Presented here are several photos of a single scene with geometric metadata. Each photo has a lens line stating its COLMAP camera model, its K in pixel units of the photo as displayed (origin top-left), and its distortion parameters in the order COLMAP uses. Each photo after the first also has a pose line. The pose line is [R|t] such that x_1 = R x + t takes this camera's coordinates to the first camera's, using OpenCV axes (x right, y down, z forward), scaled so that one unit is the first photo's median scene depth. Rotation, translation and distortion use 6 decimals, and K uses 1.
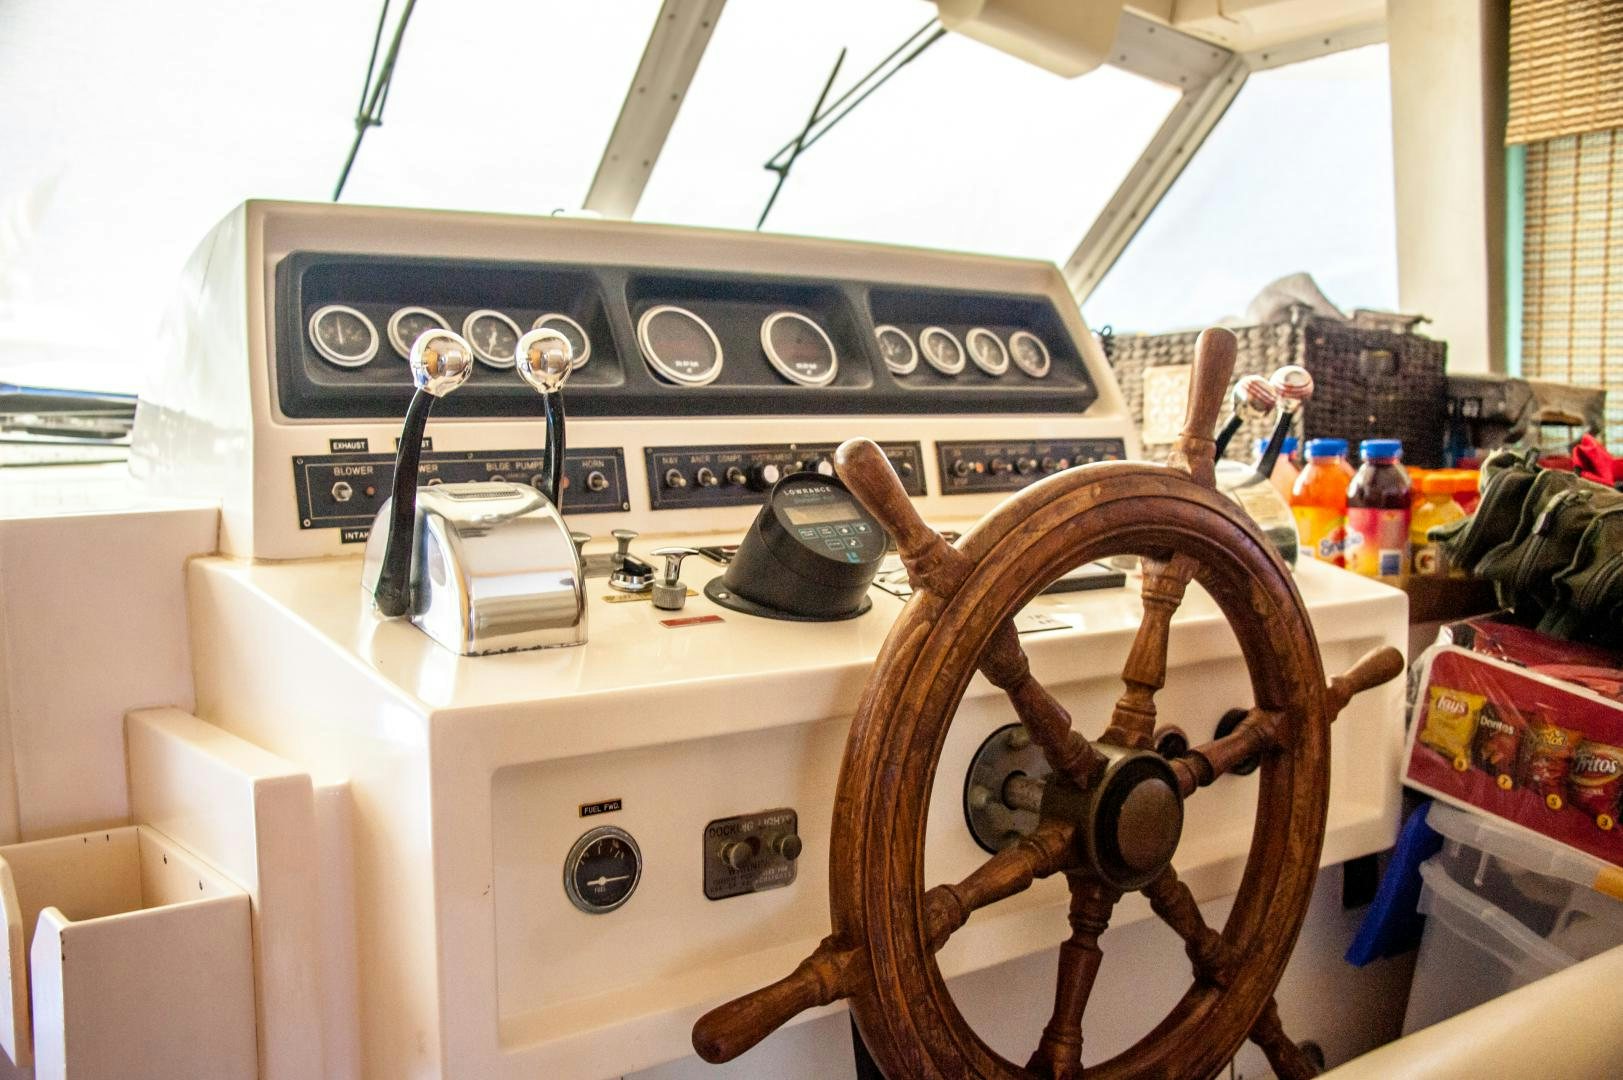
lens RADIAL K [[1571.1, 0, 811.5], [0, 1571.1, 540.0], [0, 0, 1]] dist [-0.025056, 0.001743]
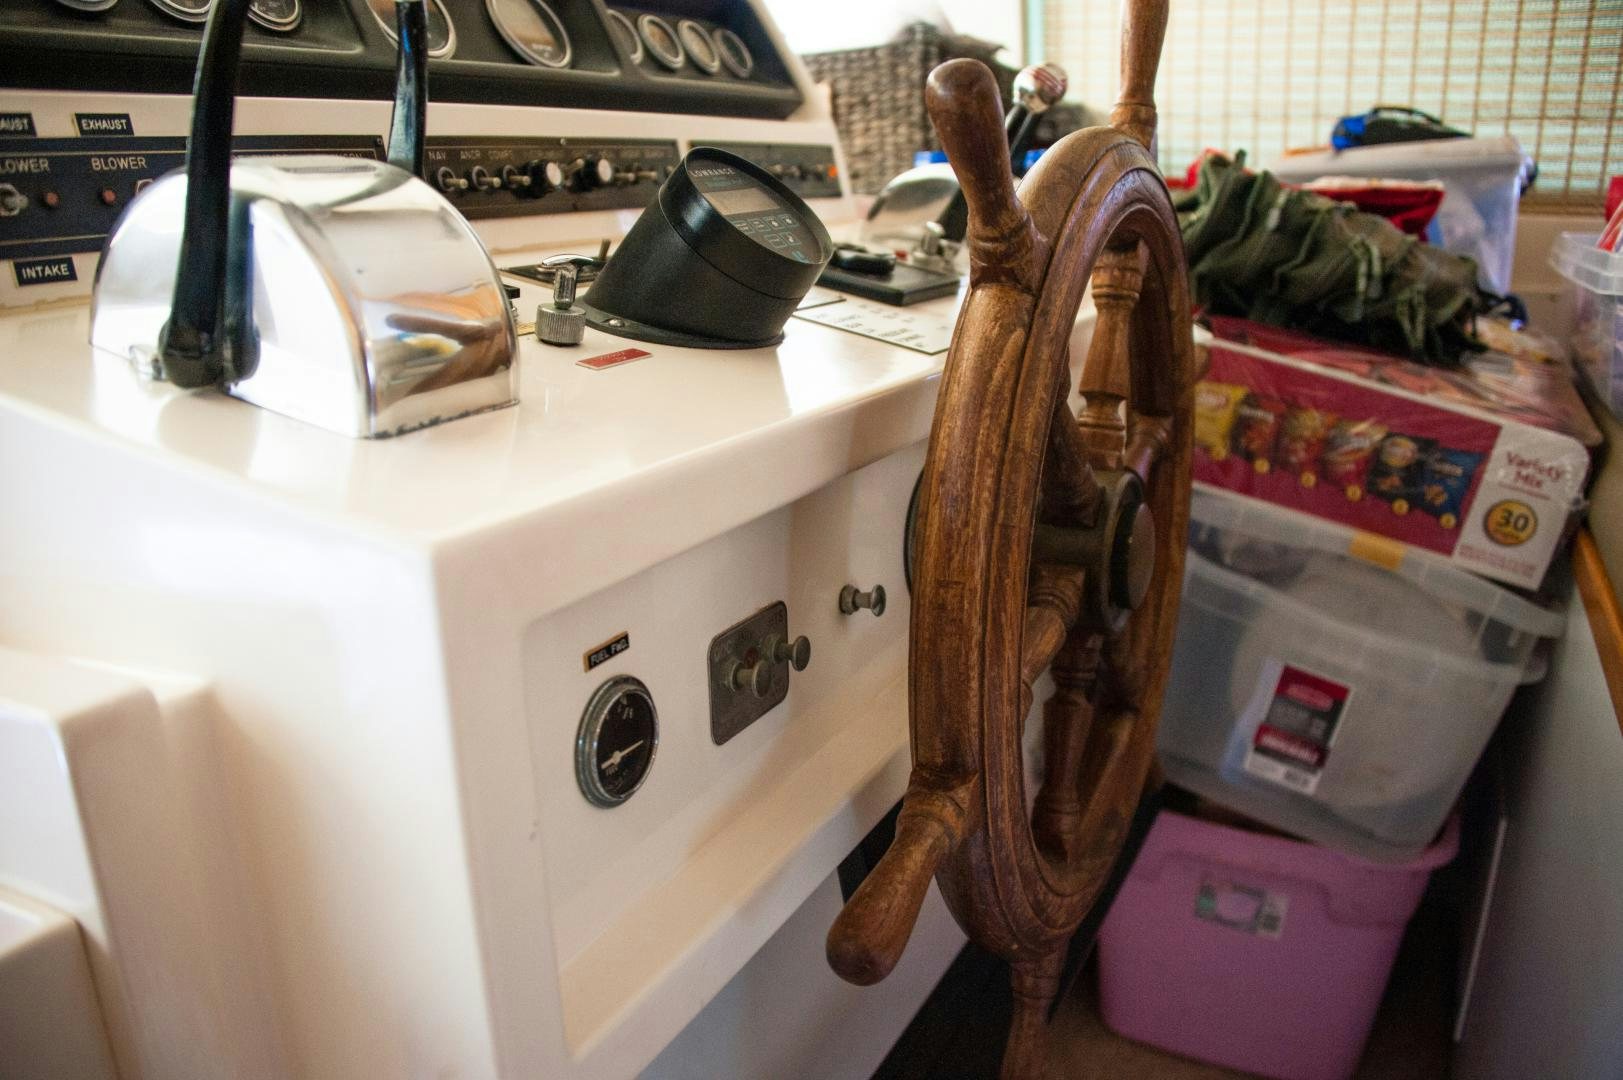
lens RADIAL K [[1291.5, 0, 811.5], [0, 1291.5, 540.0], [0, 0, 1]] dist [-0.149908, 0.069802]
pose [[0.899290, -0.131700, 0.417052, -0.232020], [0.052454, 0.979179, 0.196106, 0.022355], [-0.434196, -0.154480, 0.887474, 0.424287]]
